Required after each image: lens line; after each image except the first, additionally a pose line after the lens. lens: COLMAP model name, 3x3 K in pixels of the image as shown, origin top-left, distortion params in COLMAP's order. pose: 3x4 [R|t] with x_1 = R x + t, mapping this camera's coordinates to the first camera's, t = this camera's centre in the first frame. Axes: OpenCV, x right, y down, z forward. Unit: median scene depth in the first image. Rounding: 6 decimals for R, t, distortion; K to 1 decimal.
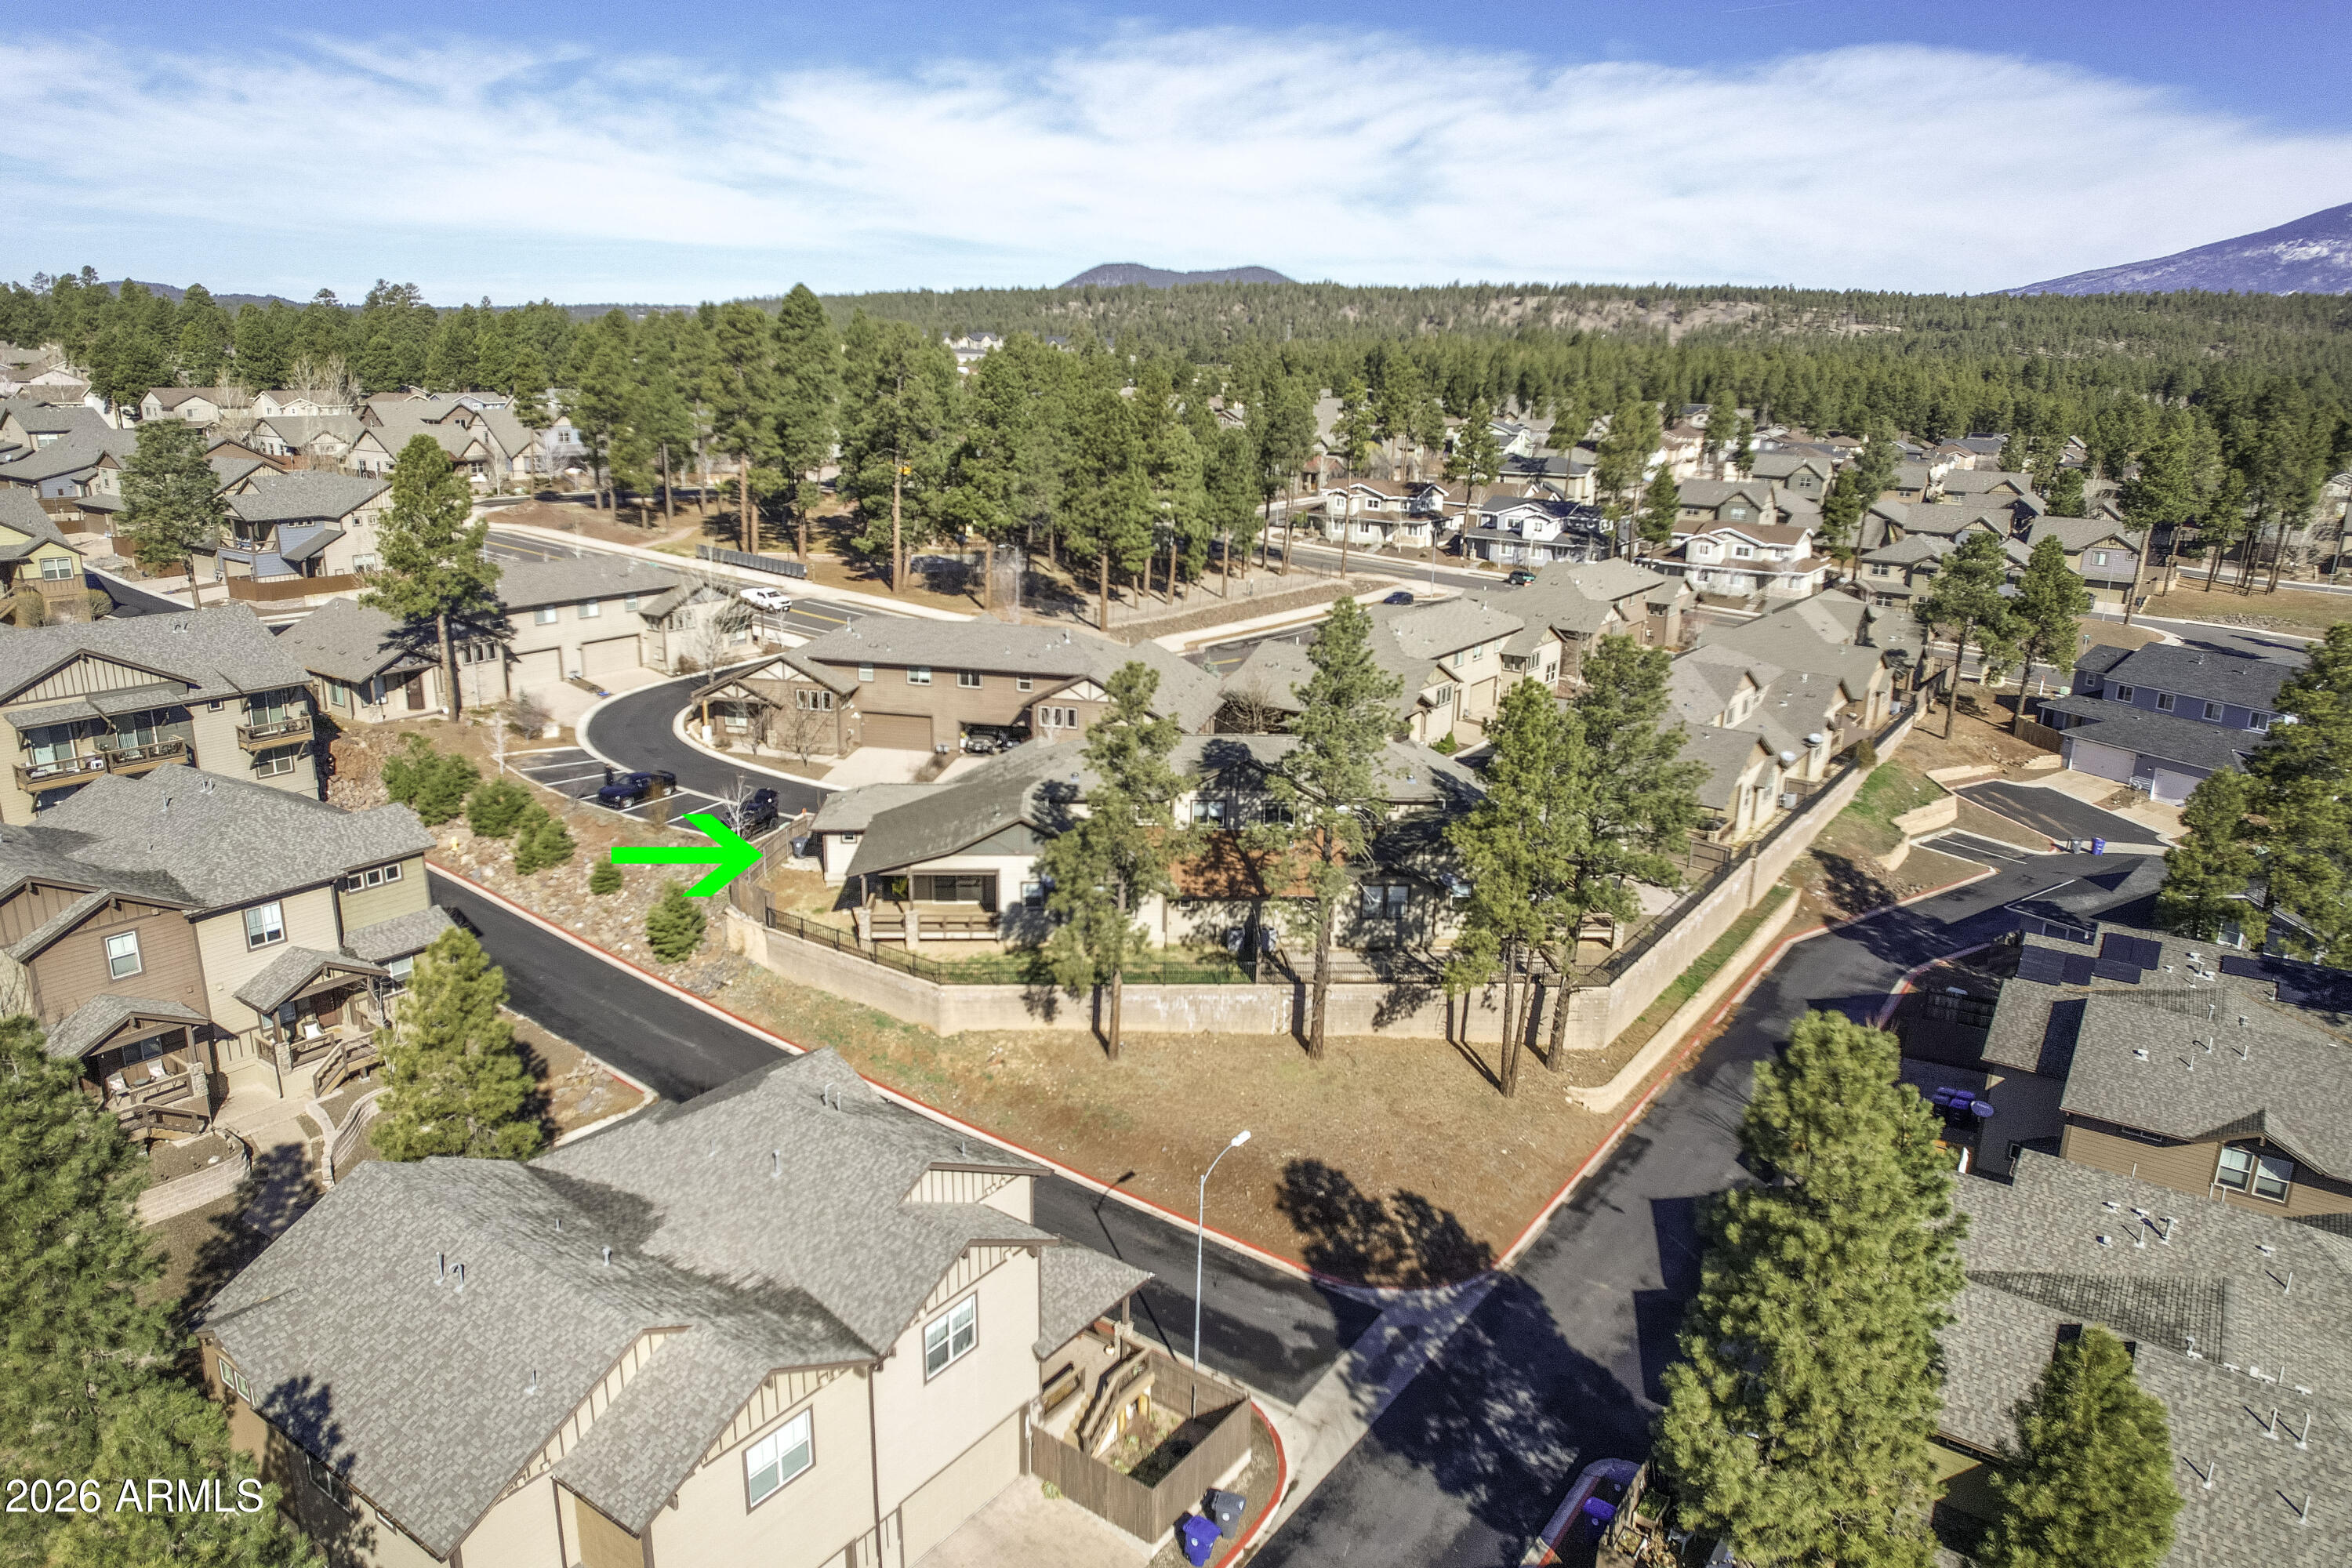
lens RADIAL K [[1698.5, 0, 1176.0], [0, 1698.5, 784.0], [0, 0, 1]] dist [-0.039713, -0.000396]
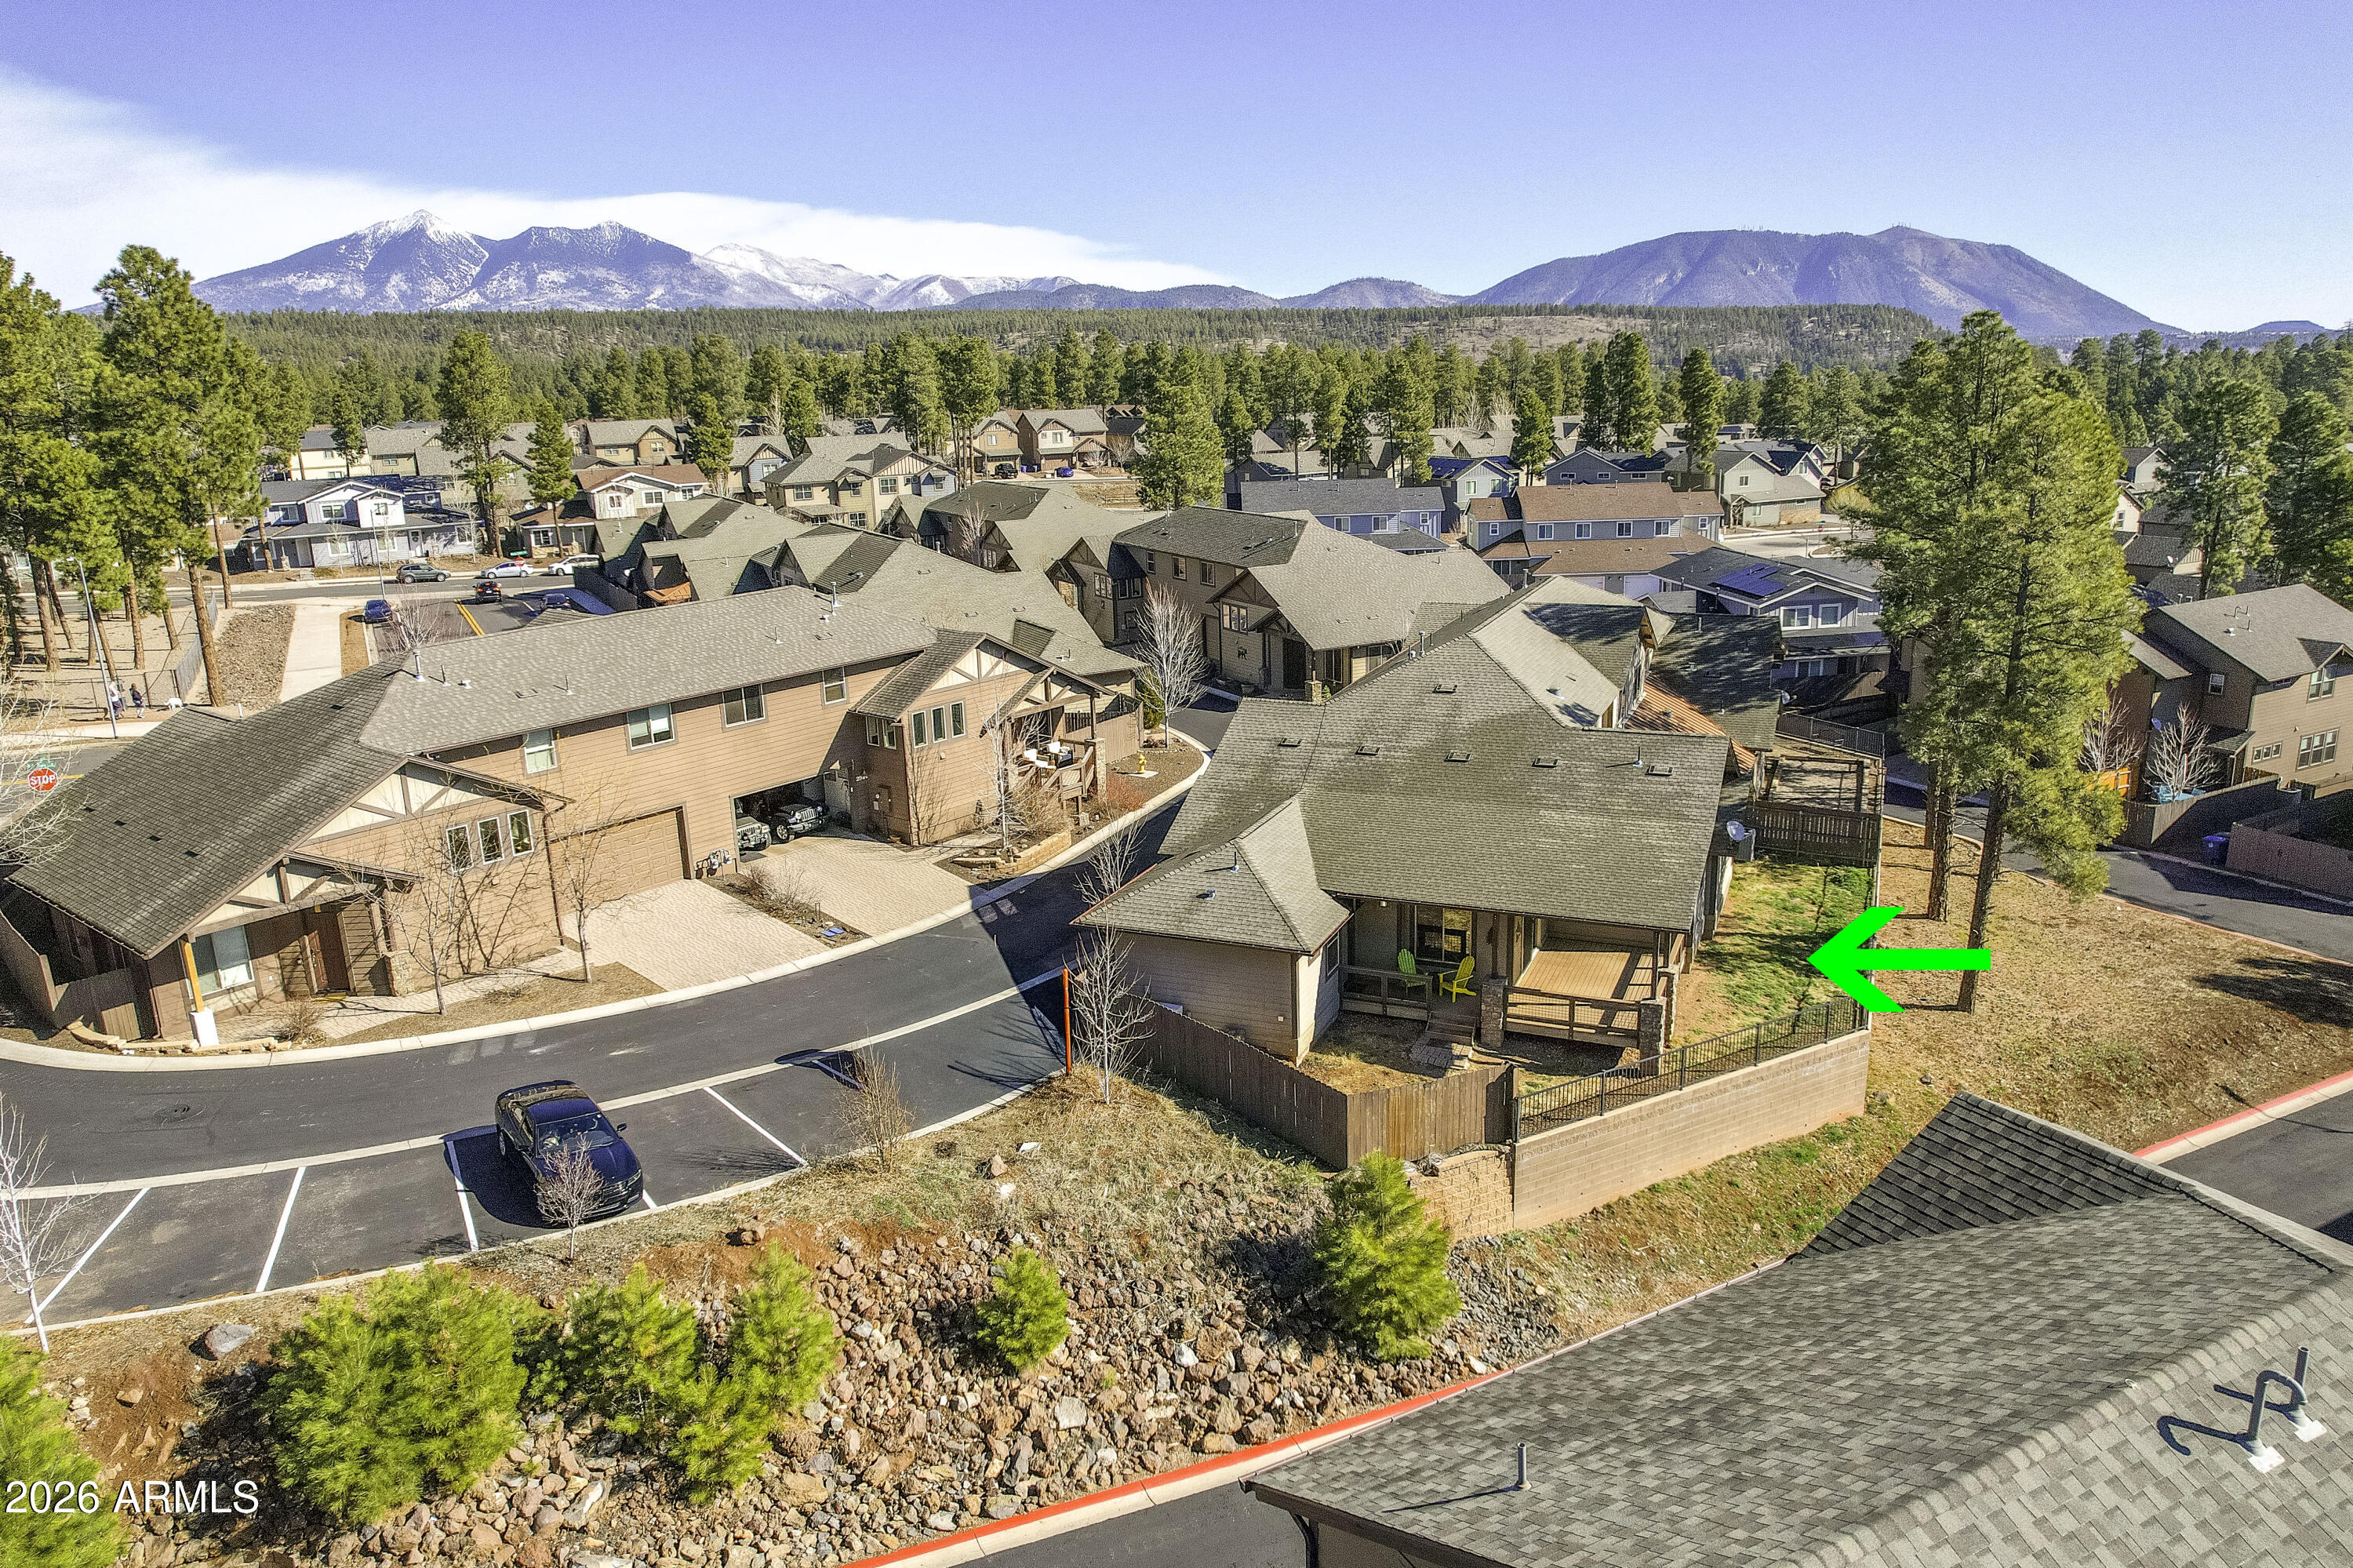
lens RADIAL K [[1699.2, 0, 1176.5], [0, 1699.2, 784.0], [0, 0, 1]] dist [-0.039713, -0.000396]
pose [[0.396112, -0.248390, 0.883967, -0.619966], [0.282757, 0.948929, 0.139939, -0.089505], [-0.873581, 0.194516, 0.446116, 0.812192]]
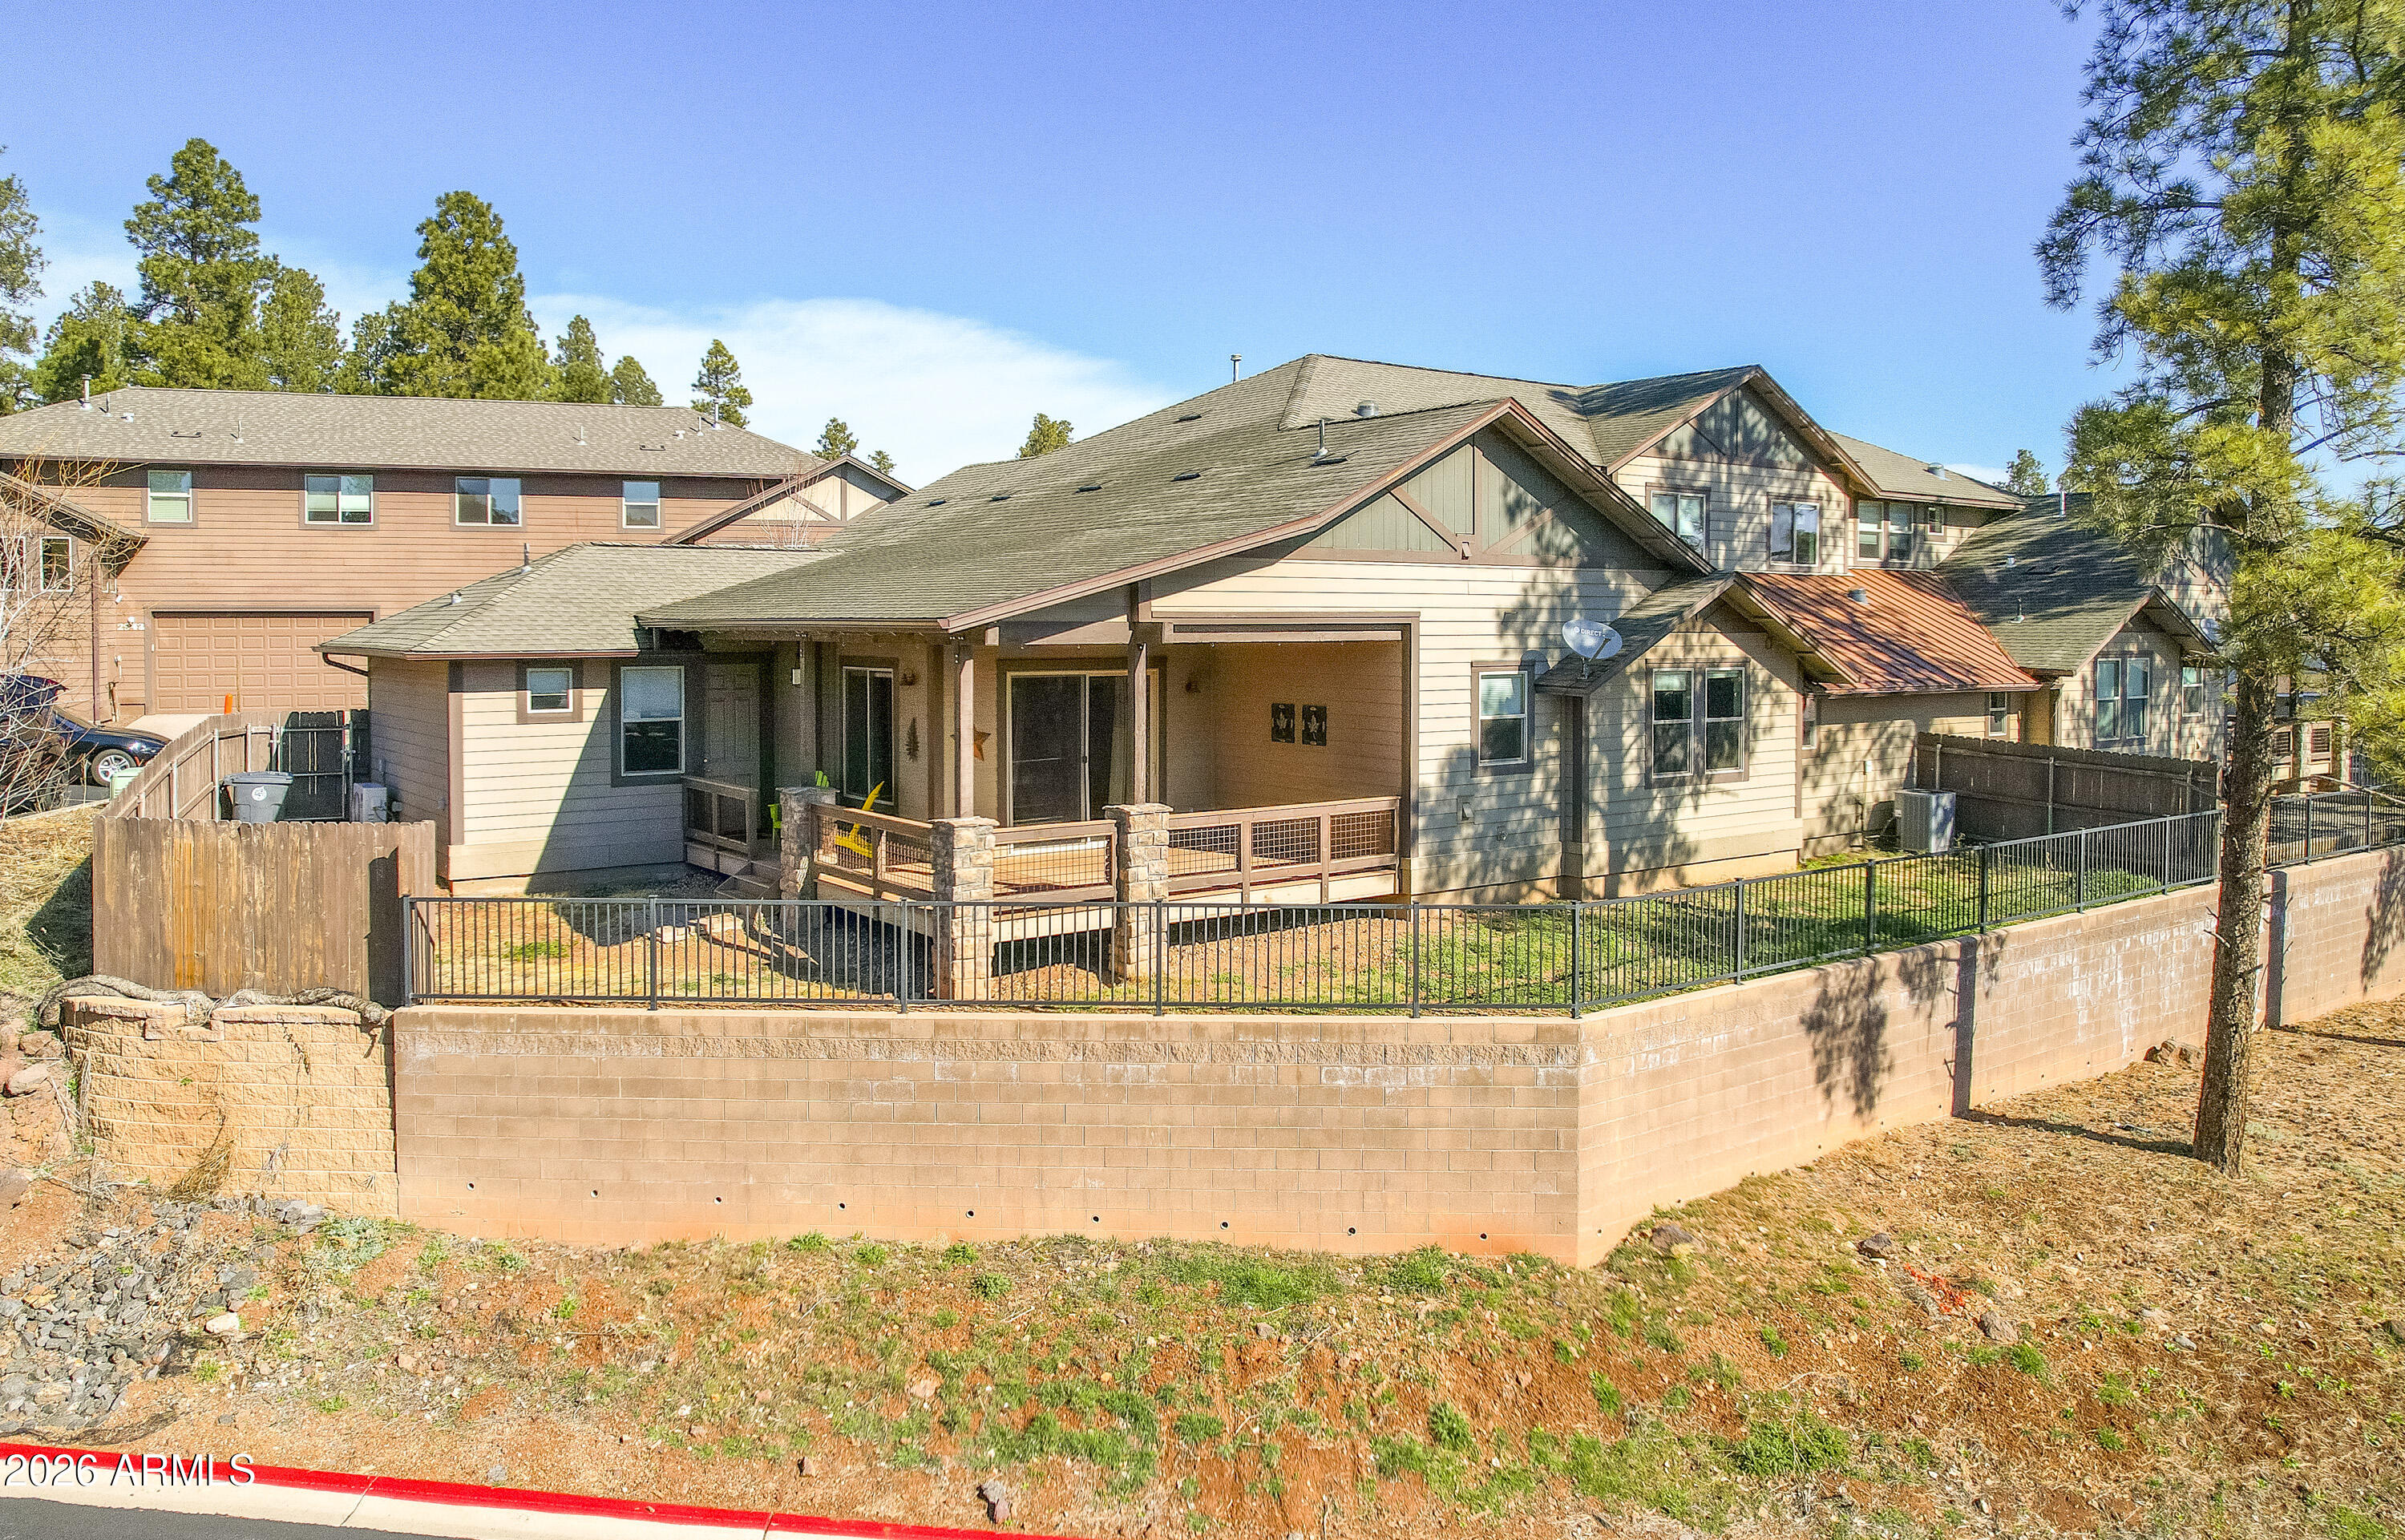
lens RADIAL K [[1724.7, 0, 1151.6], [0, 1724.7, 767.2], [0, 0, 1]] dist [-0.027951, 0.001278]
pose [[0.823904, -0.052502, 0.564292, -0.267853], [0.163741, 0.975288, -0.148332, 0.096942], [-0.542560, 0.214609, 0.812140, 0.734409]]
